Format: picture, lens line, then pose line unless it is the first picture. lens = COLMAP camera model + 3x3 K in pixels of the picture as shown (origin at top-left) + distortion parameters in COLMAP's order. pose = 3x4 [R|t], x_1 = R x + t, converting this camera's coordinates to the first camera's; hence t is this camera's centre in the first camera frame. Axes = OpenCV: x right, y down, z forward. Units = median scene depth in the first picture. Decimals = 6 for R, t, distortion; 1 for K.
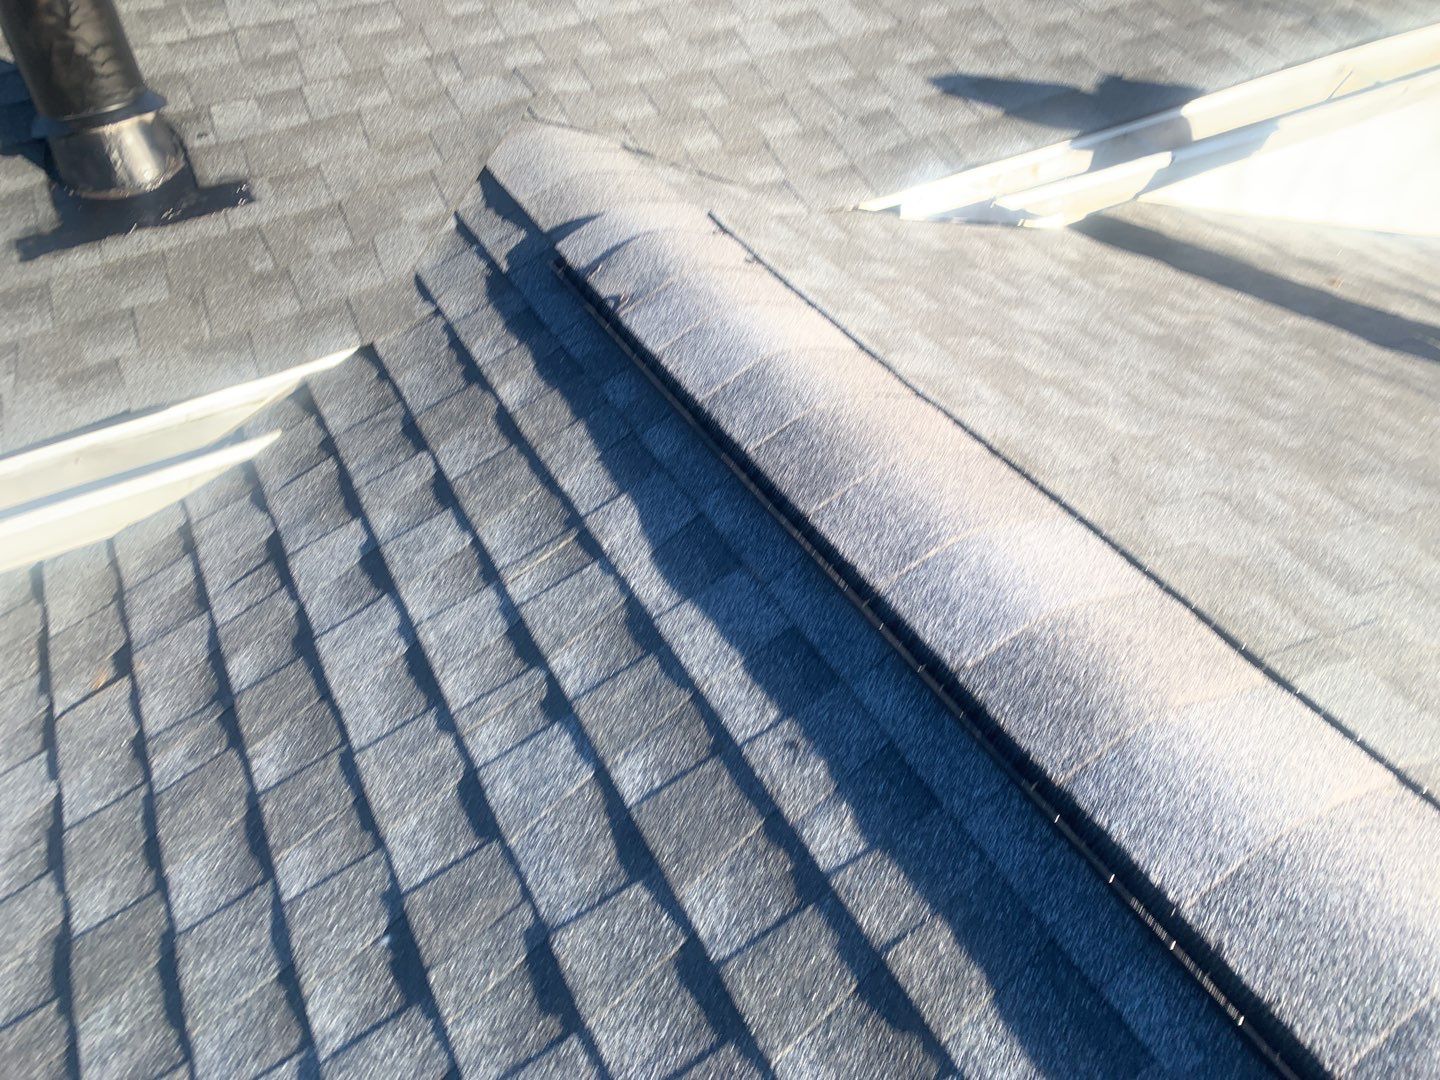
lens RADIAL K [[1111.3, 0, 746.7], [0, 1111.3, 492.1], [0, 0, 1]] dist [0.082923, -0.127159]
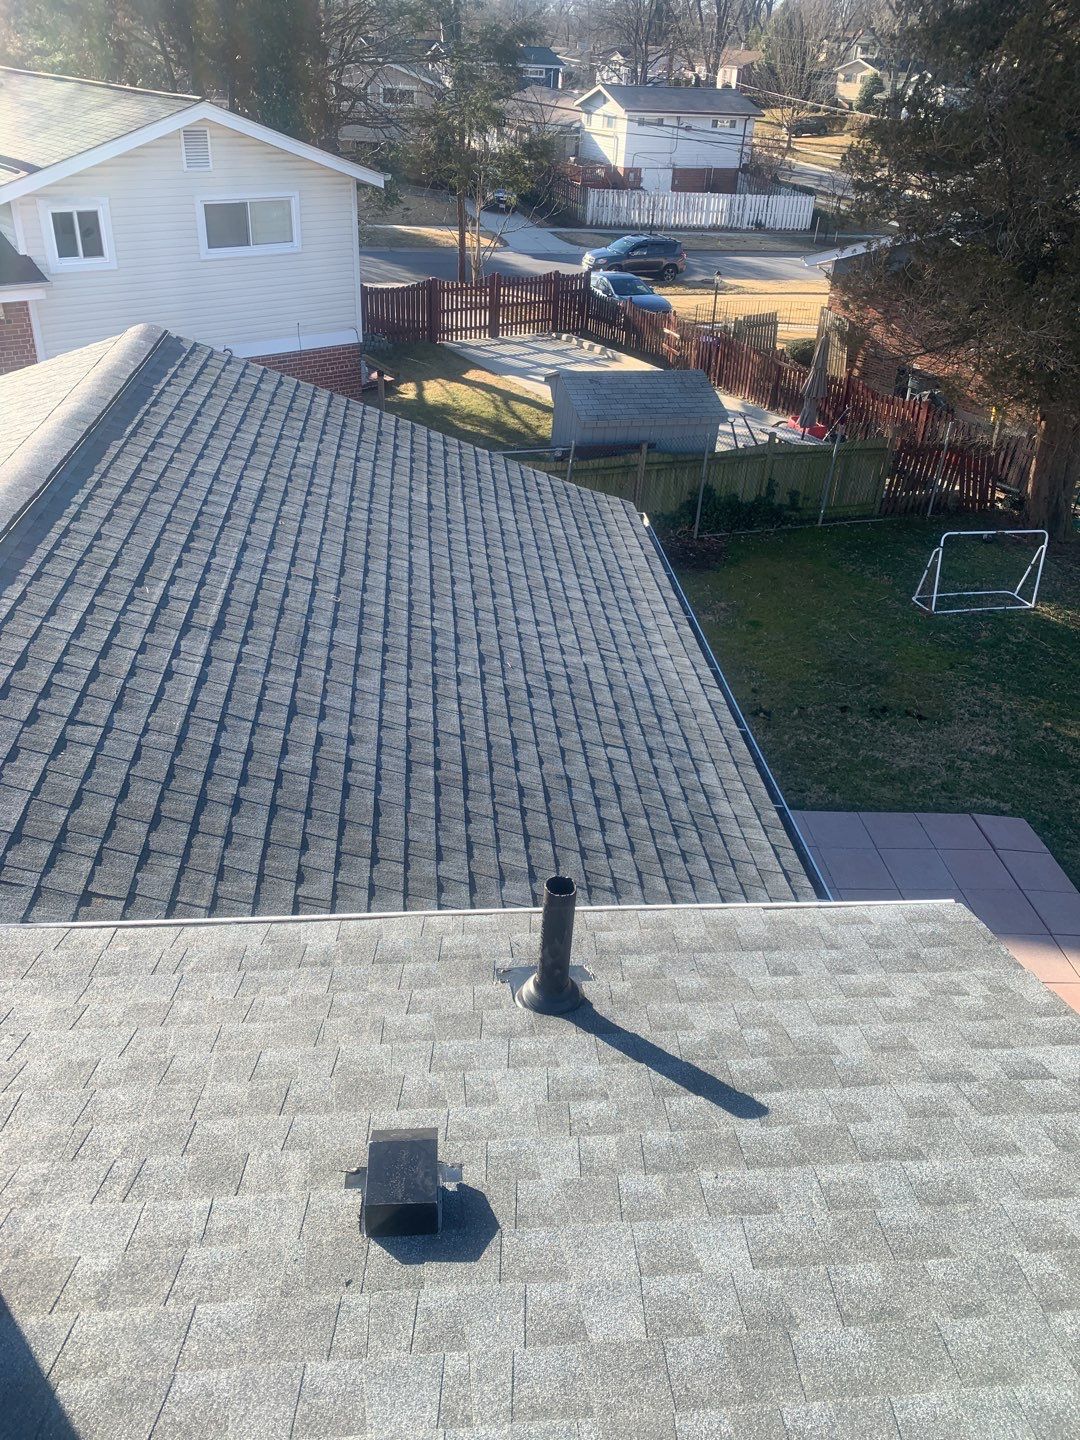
lens RADIAL K [[1097.4, 0, 529.8], [0, 1097.4, 719.7], [0, 0, 1]] dist [0.022307, -0.022218]
pose [[-0.919390, -0.182333, 0.348535, -1.674064], [0.263165, 0.373426, 0.889549, -1.341746], [-0.292347, 0.909564, -0.295341, 0.905691]]
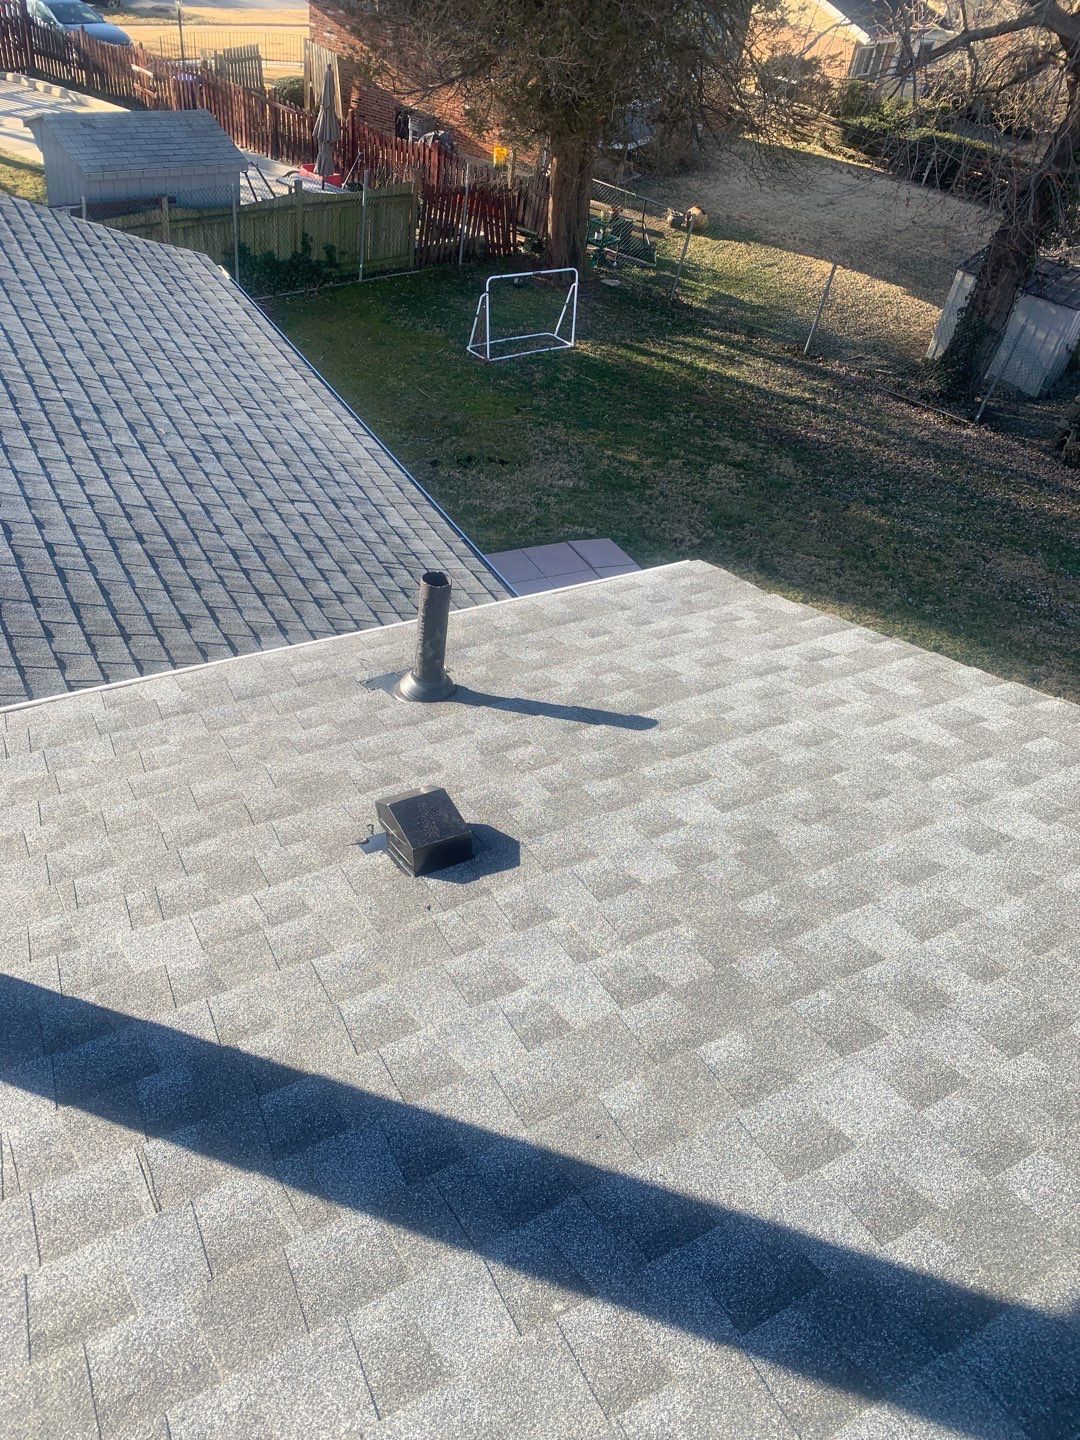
lens RADIAL K [[1116.2, 0, 513.6], [0, 1116.2, 711.0], [0, 0, 1]] dist [0.018710, -0.010204]
pose [[-0.998606, -0.027710, -0.044930, -1.329431], [-0.049354, 0.188103, 0.980909, -1.447365], [-0.018730, 0.981758, -0.189208, 1.119795]]
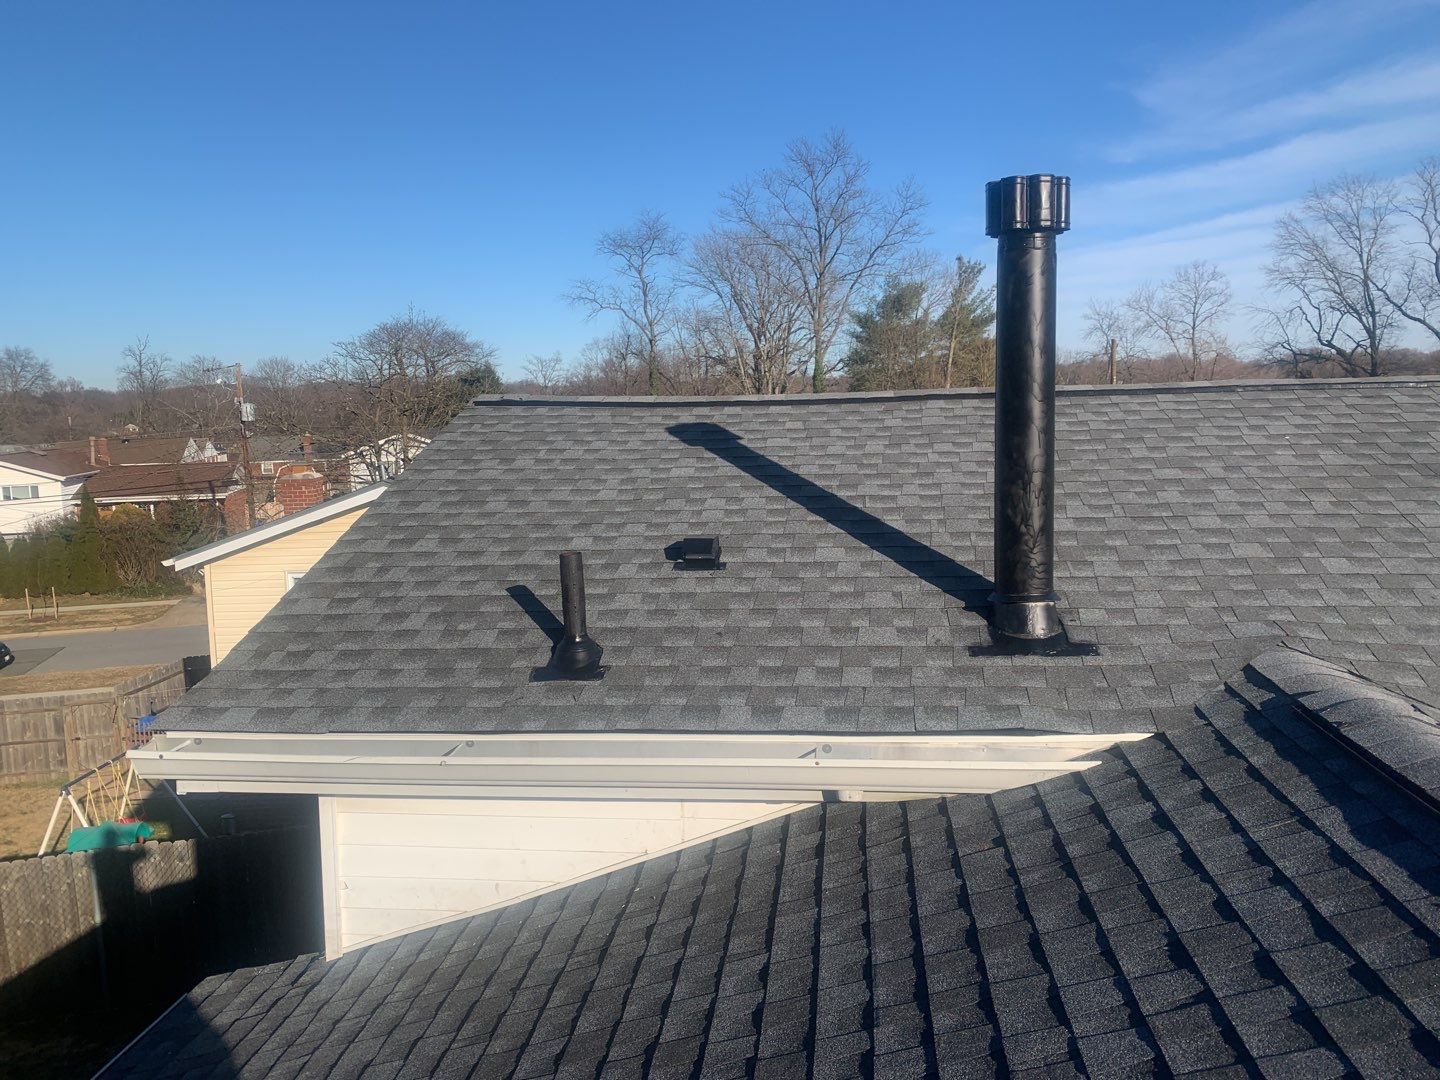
lens RADIAL K [[1116.2, 0, 733.9], [0, 1116.2, 531.0], [0, 0, 1]] dist [0.018710, -0.010204]
pose [[0.824242, 0.113641, -0.554718, 0.026555], [-0.376894, 0.841221, -0.387684, 0.499892], [0.422583, 0.528615, 0.736199, -0.645411]]
